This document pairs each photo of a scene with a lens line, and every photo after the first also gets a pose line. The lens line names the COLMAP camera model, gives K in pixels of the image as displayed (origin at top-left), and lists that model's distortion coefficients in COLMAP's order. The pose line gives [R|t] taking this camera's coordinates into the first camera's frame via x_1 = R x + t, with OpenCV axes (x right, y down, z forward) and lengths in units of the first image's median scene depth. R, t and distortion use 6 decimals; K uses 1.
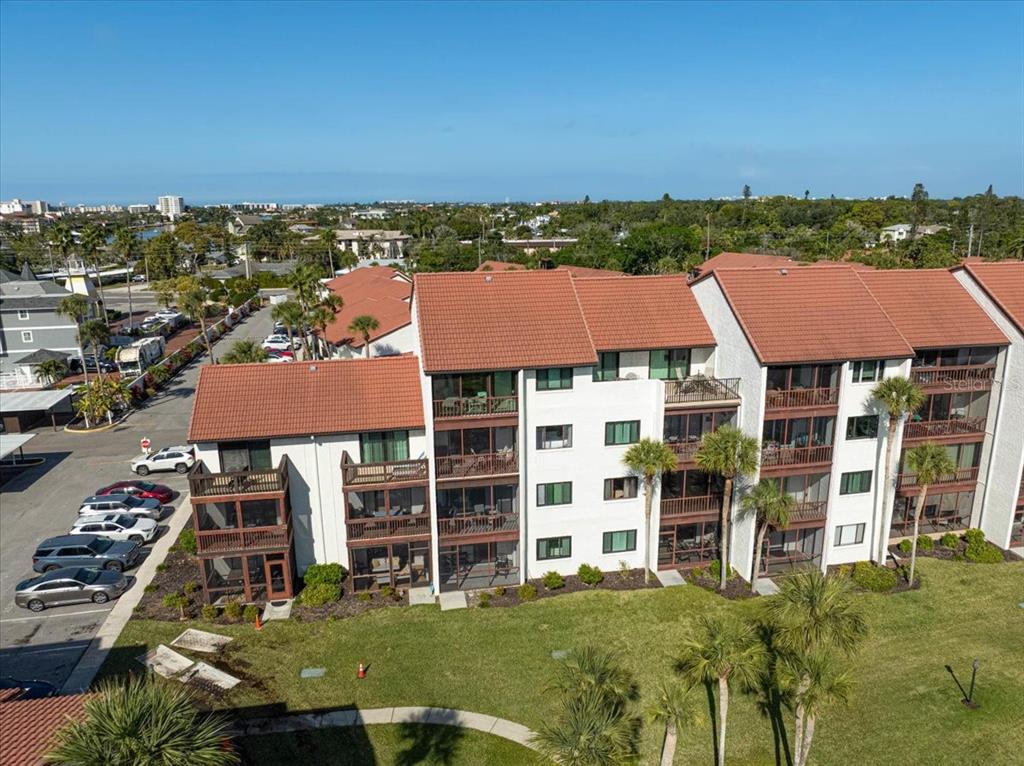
lens RADIAL K [[707.0, 0, 514.3], [0, 707.0, 383.0], [0, 0, 1]] dist [-0.030556, -0.007153]
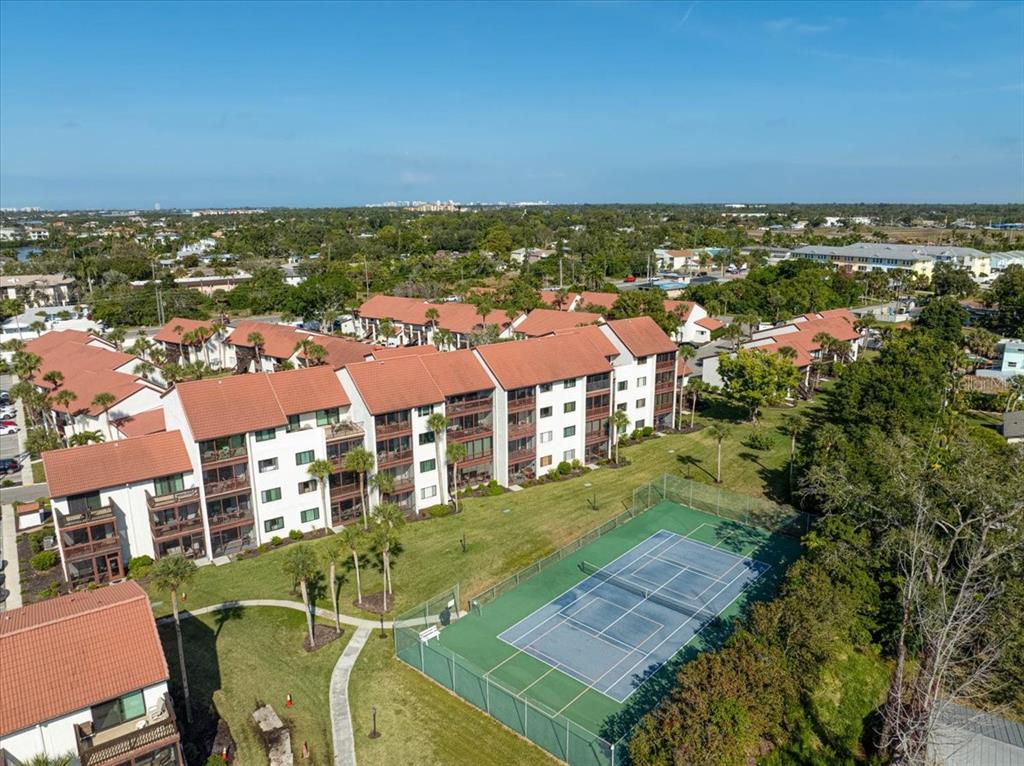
lens RADIAL K [[707.0, 0, 518.5], [0, 707.0, 385.4], [0, 0, 1]] dist [-0.030556, -0.007153]
pose [[0.897923, -0.098616, 0.428964, -0.125682], [0.099430, 0.994832, 0.020574, -0.104653], [-0.428776, 0.024178, 0.903087, -0.964043]]
